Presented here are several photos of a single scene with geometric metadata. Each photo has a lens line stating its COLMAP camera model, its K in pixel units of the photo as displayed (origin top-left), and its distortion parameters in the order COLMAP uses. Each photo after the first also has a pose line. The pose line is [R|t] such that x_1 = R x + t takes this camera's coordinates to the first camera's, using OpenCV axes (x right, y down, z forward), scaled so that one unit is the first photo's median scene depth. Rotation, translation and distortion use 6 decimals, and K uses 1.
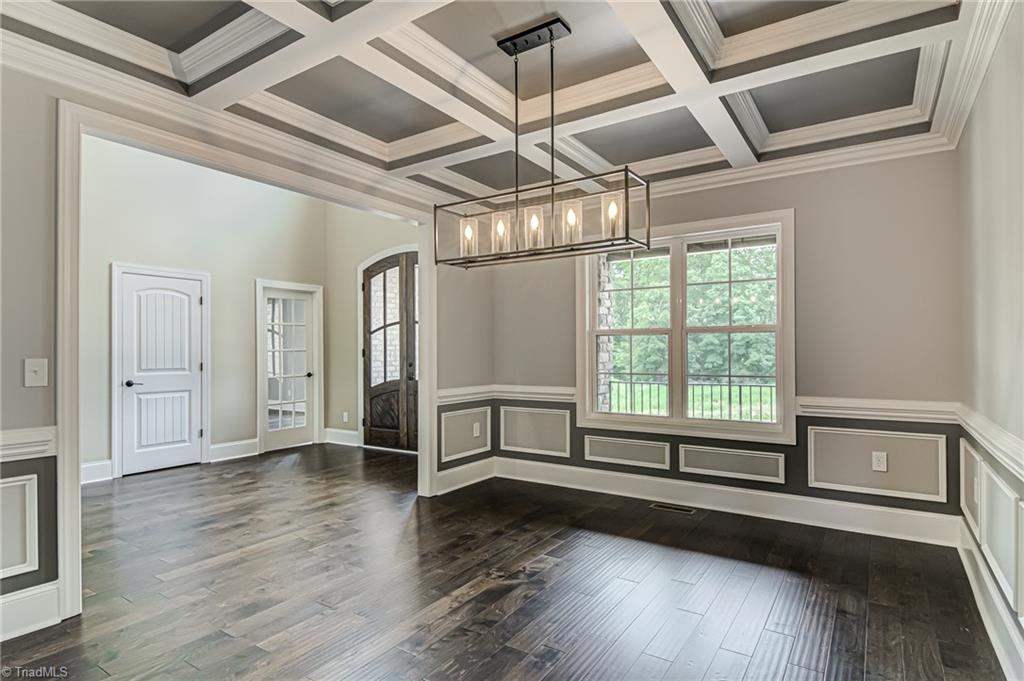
lens RADIAL K [[540.3, 0, 512.7], [0, 540.3, 344.4], [0, 0, 1]] dist [0.010775, -0.011682]
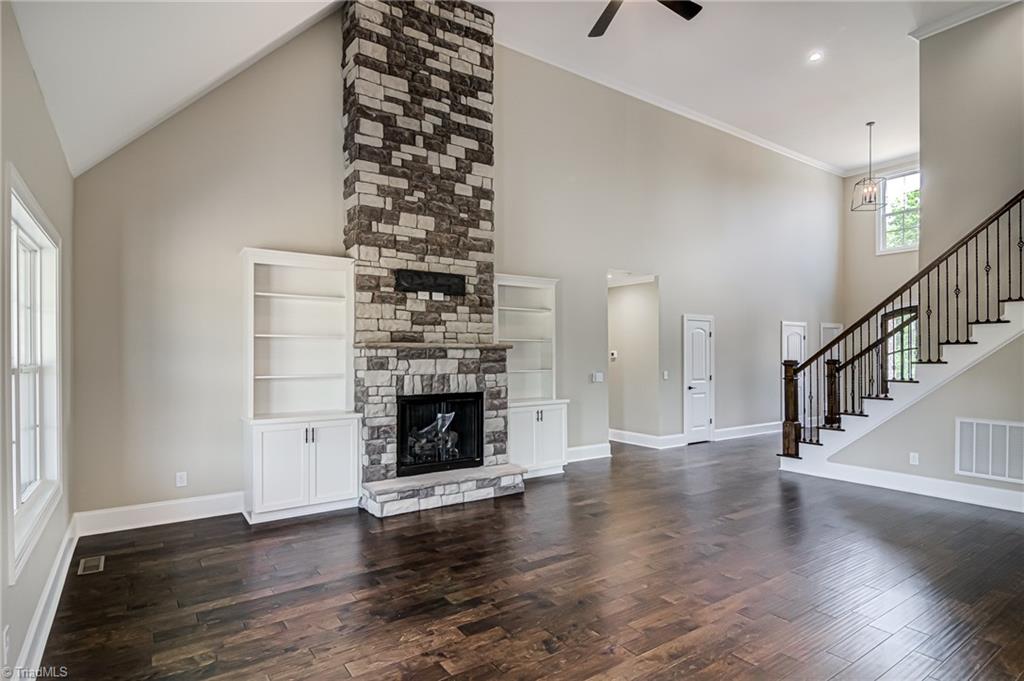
lens RADIAL K [[540.3, 0, 527.6], [0, 540.3, 361.5], [0, 0, 1]] dist [0.010775, -0.011682]
pose [[0.929787, -0.006382, -0.368042, -0.717611], [0.010876, 0.999889, 0.010138, -0.037121], [0.367937, -0.013429, 0.929754, -0.889643]]
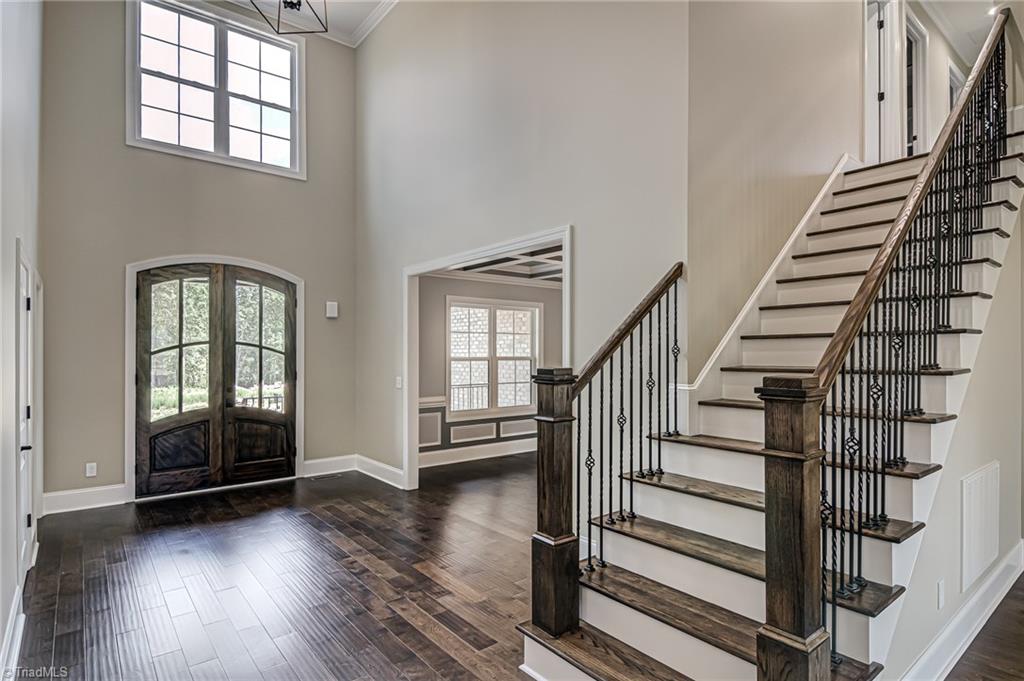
lens RADIAL K [[540.3, 0, 520.5], [0, 540.3, 353.3], [0, 0, 1]] dist [0.010775, -0.011682]
pose [[0.294152, 0.003348, 0.955753, -0.878505], [-0.012025, 0.999928, 0.000198, -0.028542], [-0.955683, -0.011551, 0.294171, 0.260289]]
